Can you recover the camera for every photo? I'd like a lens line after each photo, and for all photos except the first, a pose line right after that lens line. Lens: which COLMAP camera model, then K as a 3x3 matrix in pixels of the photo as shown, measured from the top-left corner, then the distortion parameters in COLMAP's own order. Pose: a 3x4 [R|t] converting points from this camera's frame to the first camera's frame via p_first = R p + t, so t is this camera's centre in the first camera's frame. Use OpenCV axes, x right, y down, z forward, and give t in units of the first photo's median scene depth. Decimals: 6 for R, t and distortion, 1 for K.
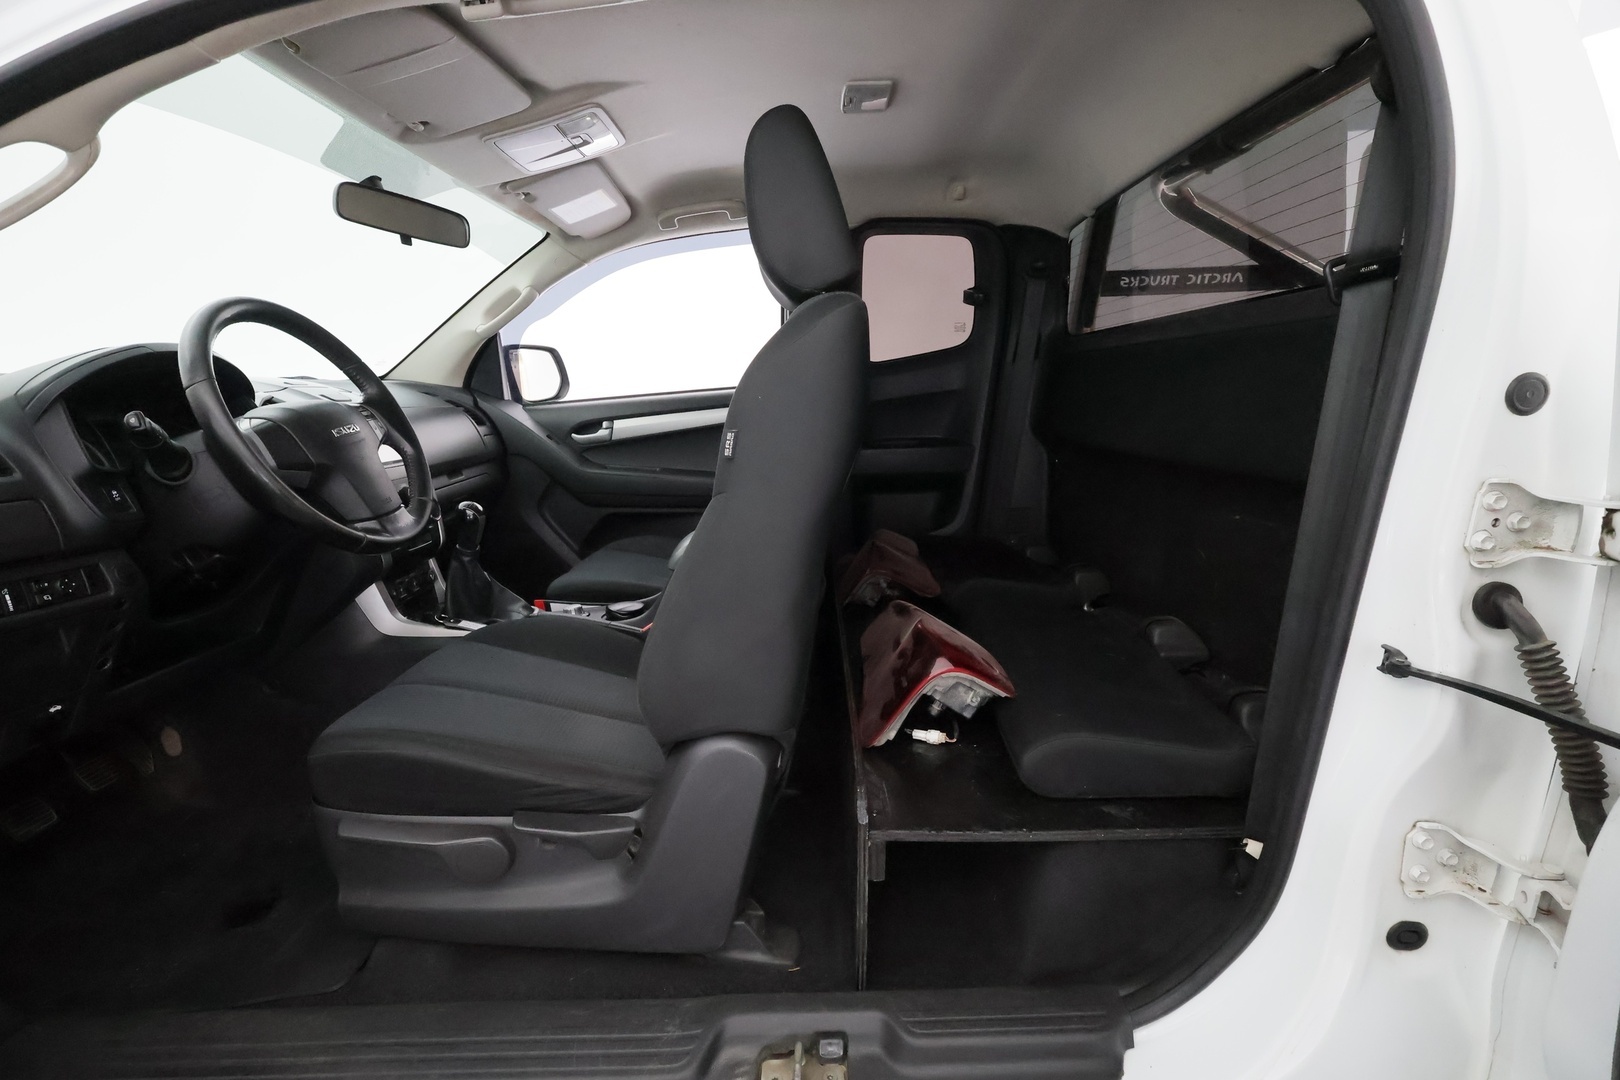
lens RADIAL K [[745.3, 0, 811.3], [0, 745.3, 542.5], [0, 0, 1]] dist [0.000123, -0.000018]
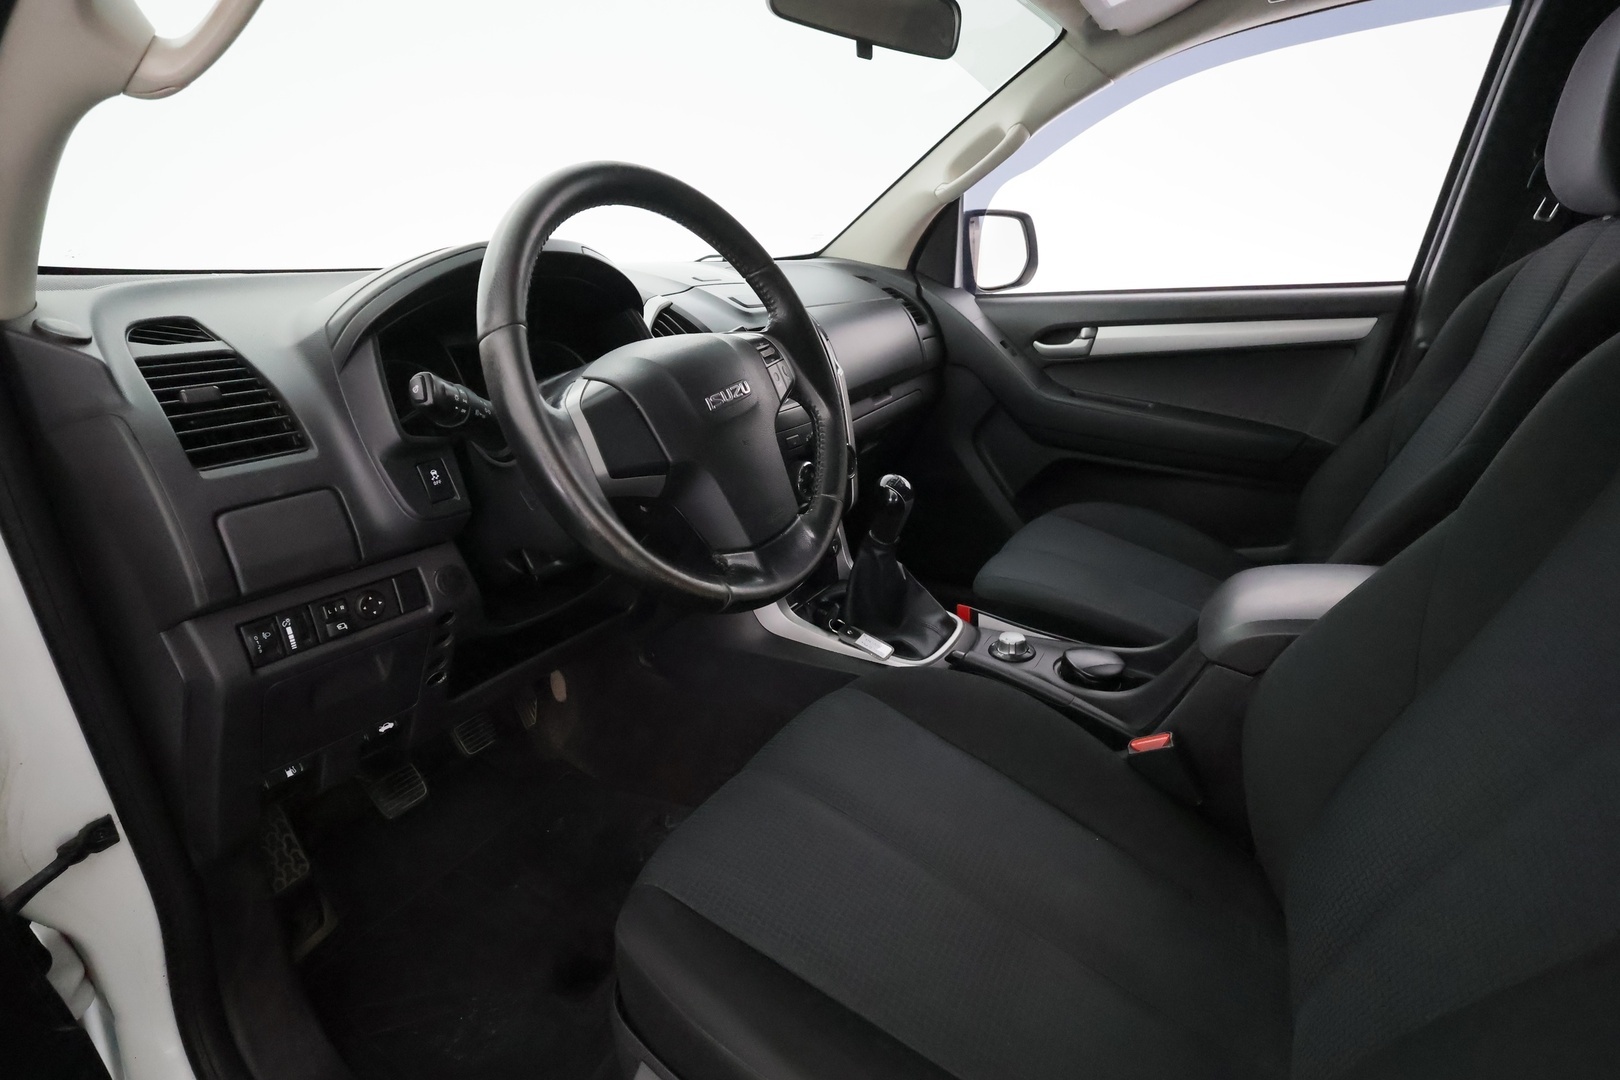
lens RADIAL K [[745.3, 0, 811.3], [0, 745.3, 542.5], [0, 0, 1]] dist [0.000123, -0.000018]
pose [[0.858160, 0.210085, -0.468429, -0.182835], [-0.122574, 0.969894, 0.210432, -0.118638], [0.498535, -0.123167, 0.858075, 0.352809]]
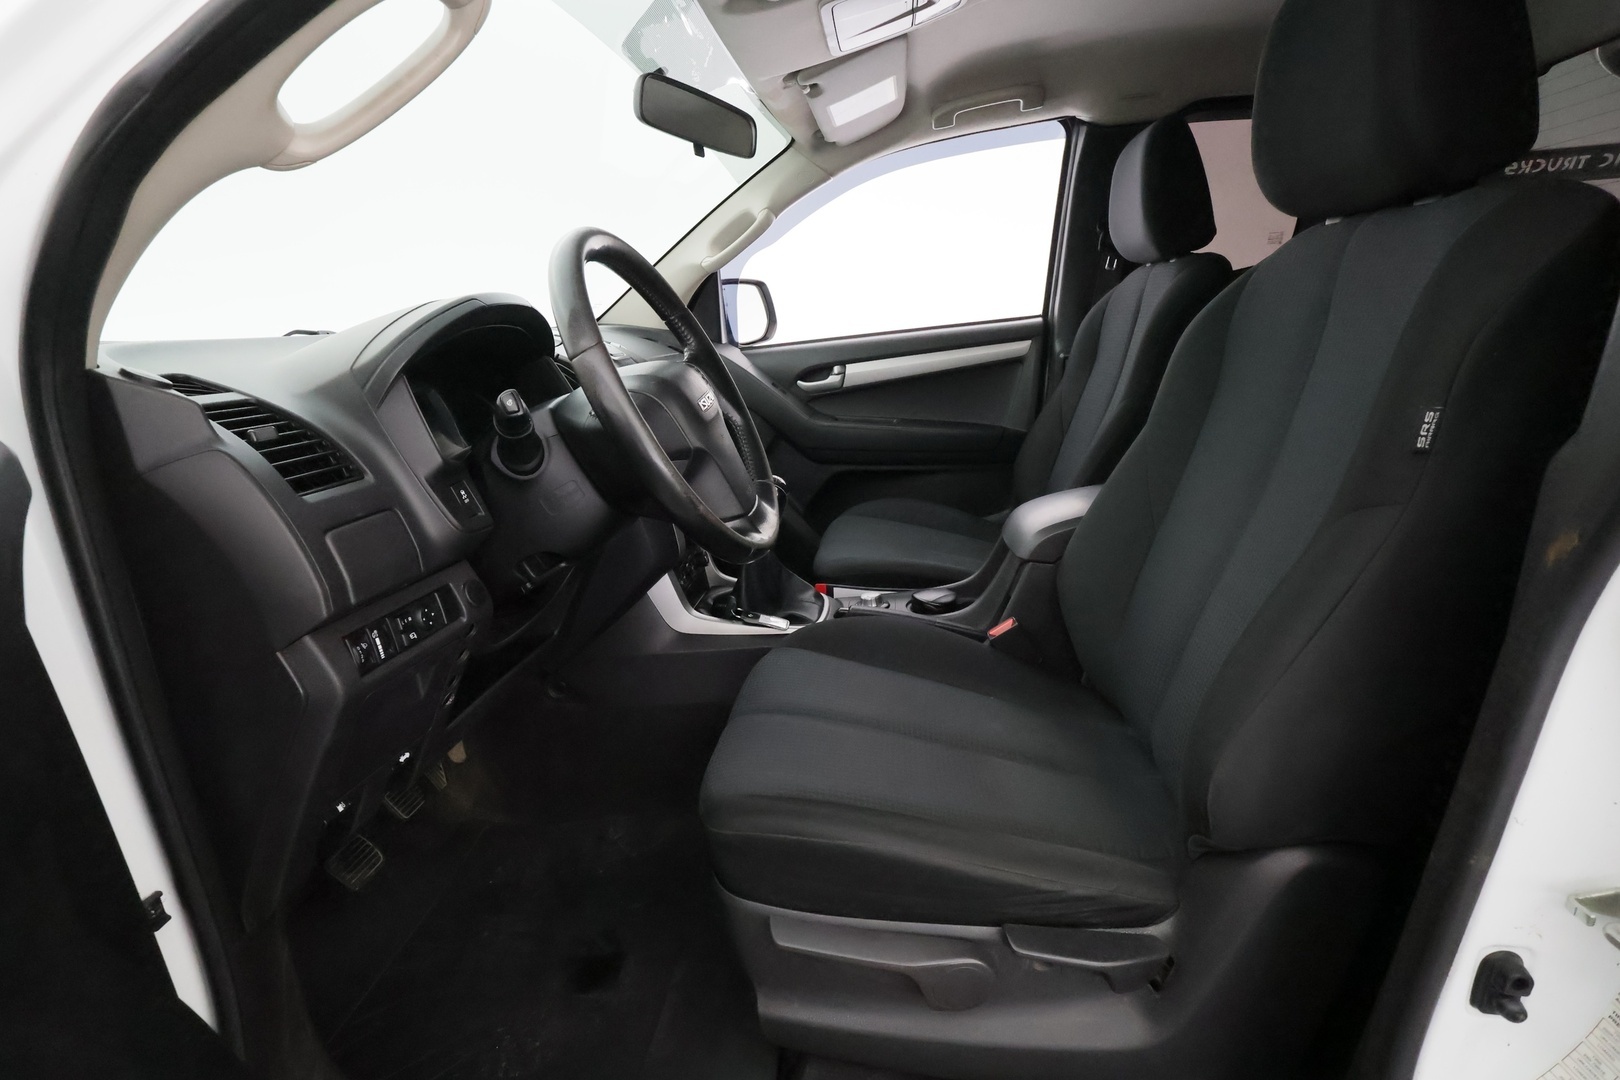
lens RADIAL K [[747.8, 0, 810.0], [0, 747.8, 540.0], [0, 0, 1]] dist [0.001002, -0.000255]
pose [[0.993634, 0.004457, -0.112566, -0.299791], [0.005386, 0.996195, 0.086986, -0.051388], [0.112525, -0.087038, 0.989829, 0.162105]]
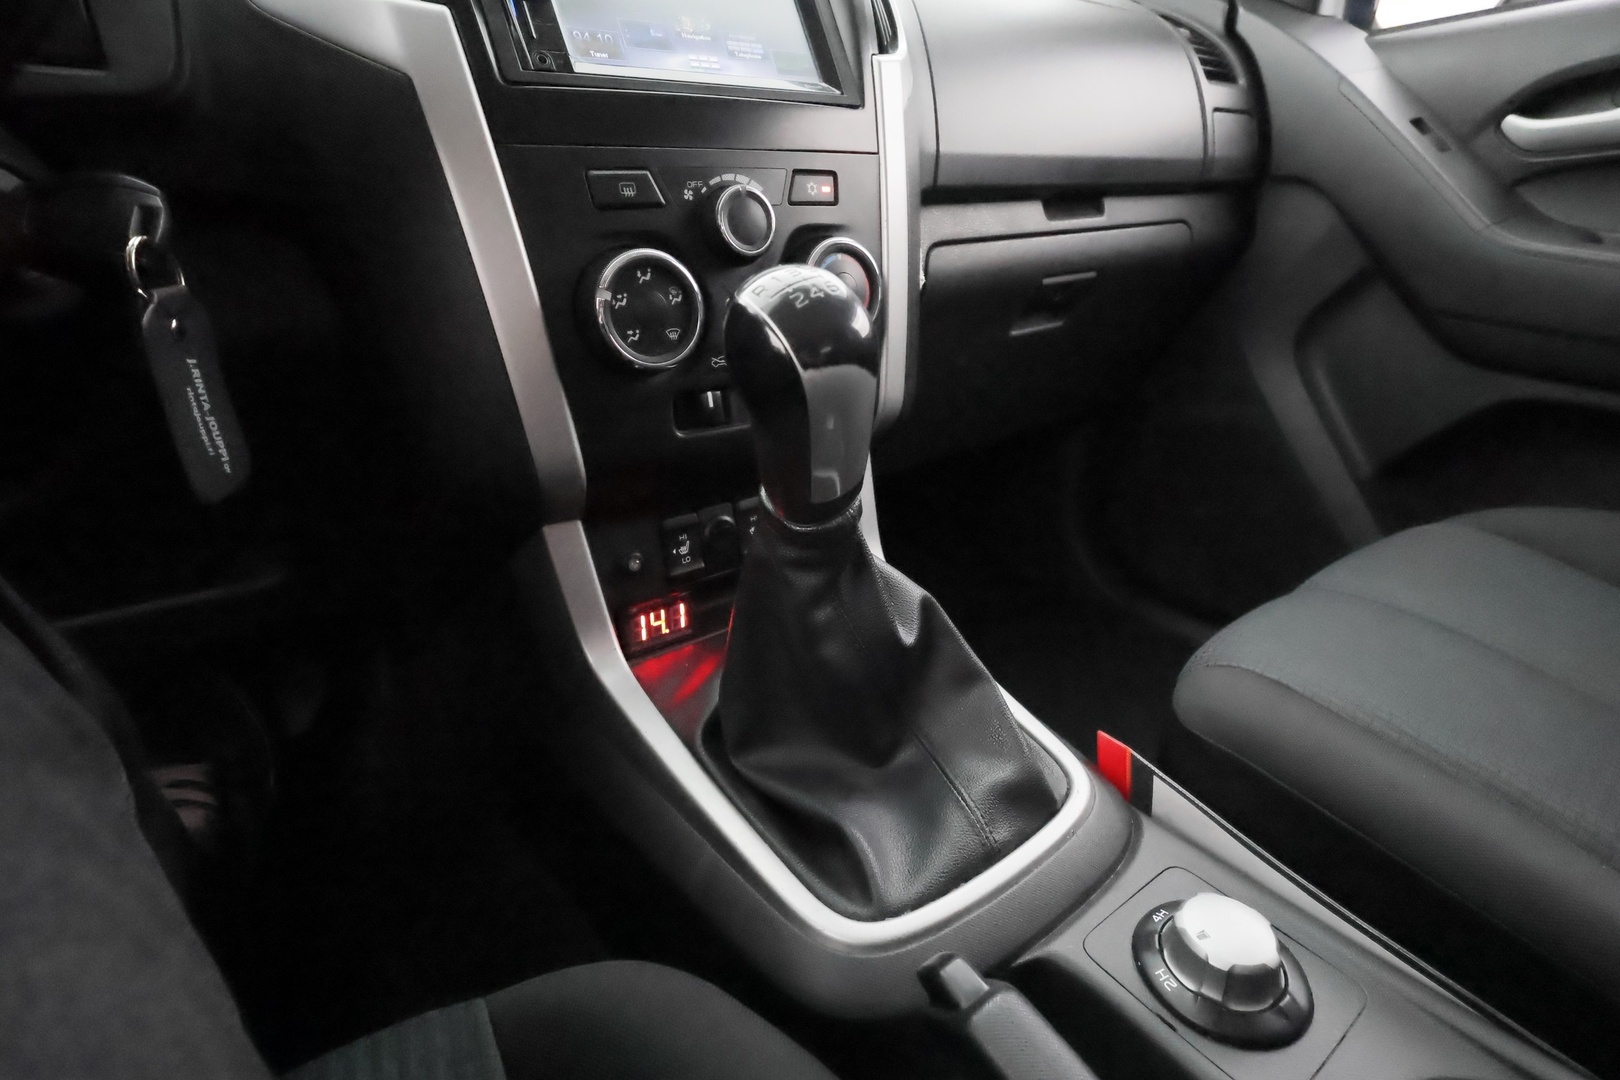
lens RADIAL K [[747.8, 0, 810.0], [0, 747.8, 540.0], [0, 0, 1]] dist [0.001002, -0.000255]
pose [[0.580971, 0.375853, -0.721947, -0.288881], [-0.179639, 0.924333, 0.336656, -0.051540], [0.793853, -0.065898, 0.604528, 0.828193]]
